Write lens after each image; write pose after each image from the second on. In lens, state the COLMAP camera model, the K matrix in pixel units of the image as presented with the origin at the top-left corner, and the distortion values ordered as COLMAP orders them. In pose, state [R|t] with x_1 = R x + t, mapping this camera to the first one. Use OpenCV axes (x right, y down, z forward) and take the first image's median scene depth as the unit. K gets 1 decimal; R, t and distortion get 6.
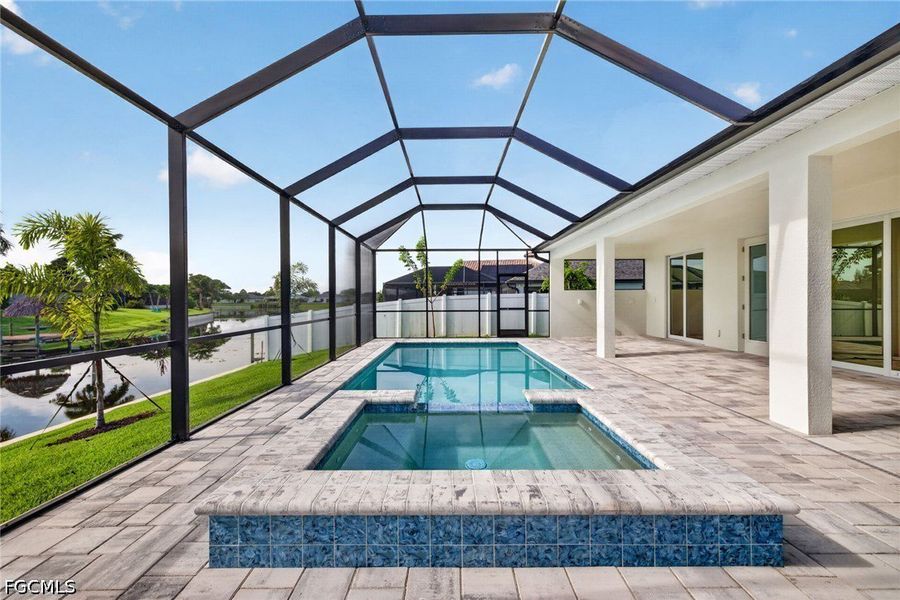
lens RADIAL K [[409.9, 0, 452.9], [0, 409.9, 302.1], [0, 0, 1]] dist [0.007241, 0.000067]
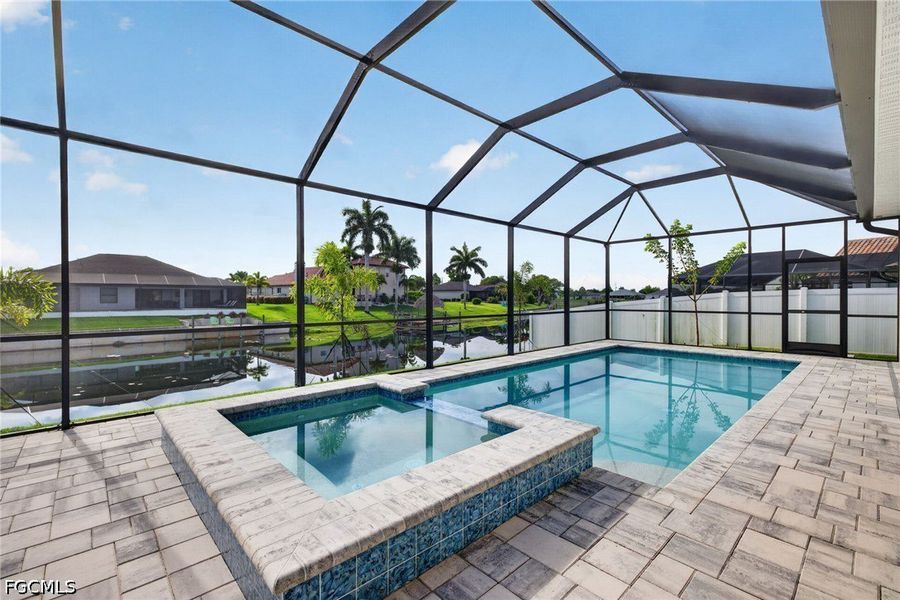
lens RADIAL K [[409.9, 0, 440.2], [0, 409.9, 298.0], [0, 0, 1]] dist [0.007241, 0.000067]
pose [[0.662553, 0.005510, -0.748995, 0.229553], [-0.007169, 0.999974, 0.001014, -0.001811], [0.748981, 0.004697, 0.662575, 0.107313]]
